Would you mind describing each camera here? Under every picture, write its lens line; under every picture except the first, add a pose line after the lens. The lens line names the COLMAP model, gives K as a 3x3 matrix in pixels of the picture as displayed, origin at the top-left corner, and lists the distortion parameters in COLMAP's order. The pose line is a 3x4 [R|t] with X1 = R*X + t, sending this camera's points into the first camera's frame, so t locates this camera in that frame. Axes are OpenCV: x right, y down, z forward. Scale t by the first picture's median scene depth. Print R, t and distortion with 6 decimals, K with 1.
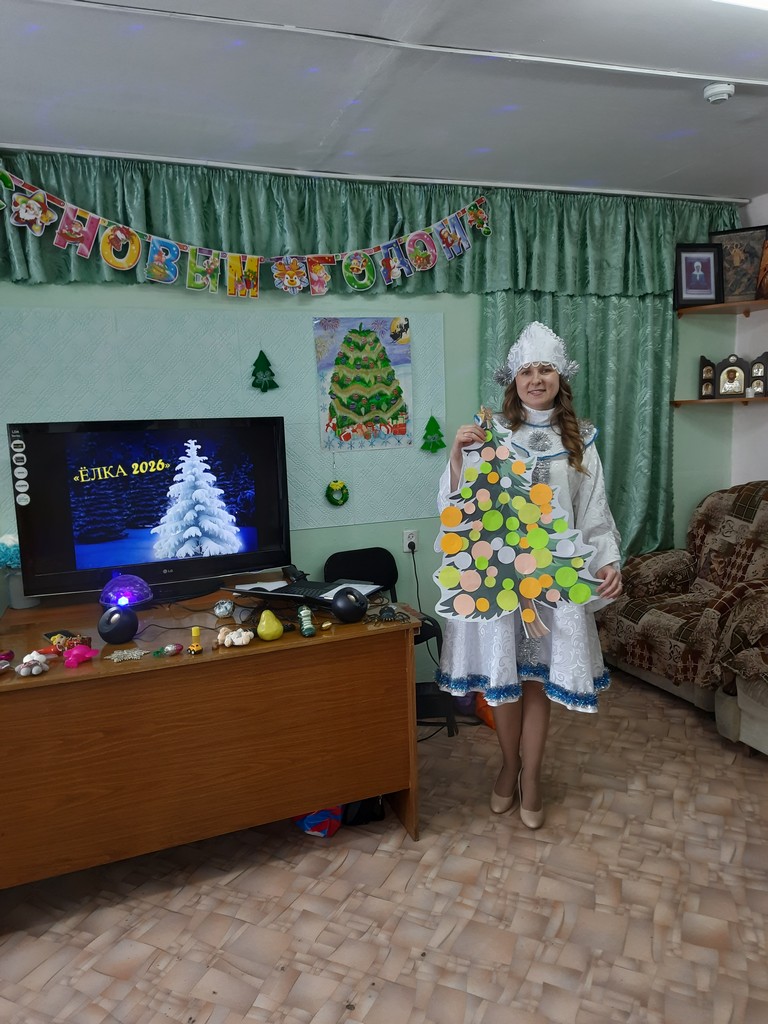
lens RADIAL K [[736.6, 0, 385.2], [0, 736.6, 515.7], [0, 0, 1]] dist [0.098518, -0.113693]
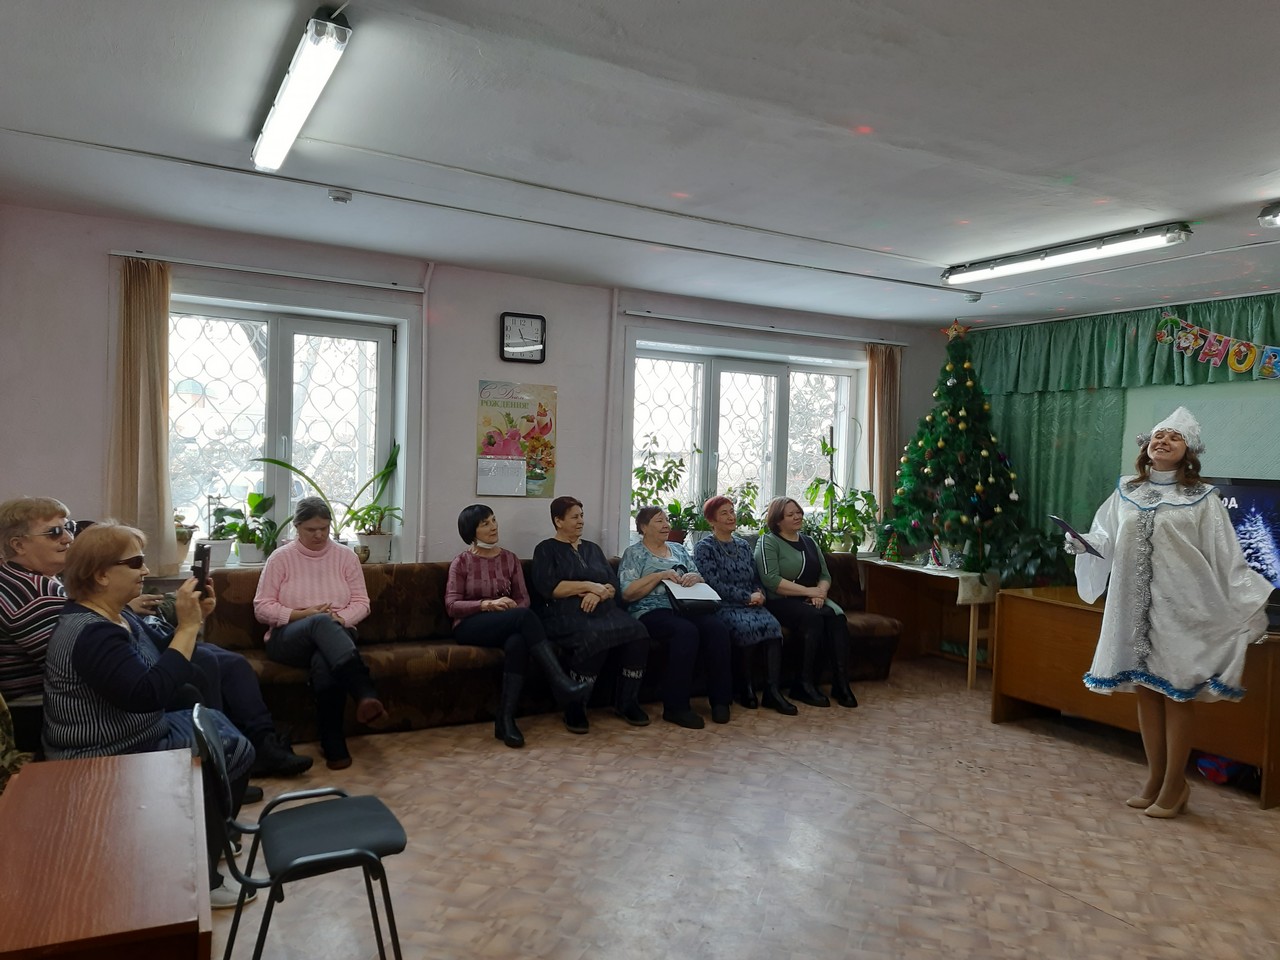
lens RADIAL K [[928.1, 0, 636.4], [0, 928.1, 479.7], [0, 0, 1]] dist [0.122410, -0.112256]
pose [[0.154227, 0.063391, -0.986000, 1.115794], [-0.182686, 0.982562, 0.034595, 0.012881], [0.970999, 0.174793, 0.163118, -0.317843]]
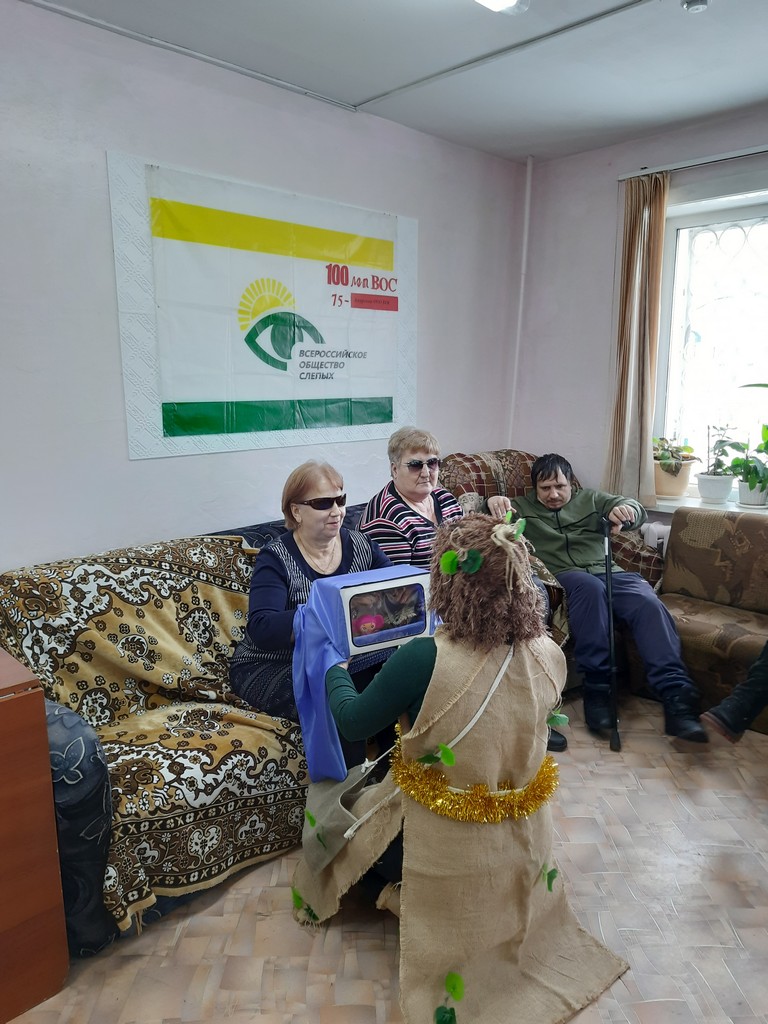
lens RADIAL K [[736.6, 0, 385.2], [0, 736.6, 515.7], [0, 0, 1]] dist [0.098518, -0.113693]
pose [[-0.898429, 0.122167, -0.421783, 0.445394], [-0.023512, 0.945759, 0.324016, -0.004982], [0.438490, 0.301023, -0.846825, 0.023510]]
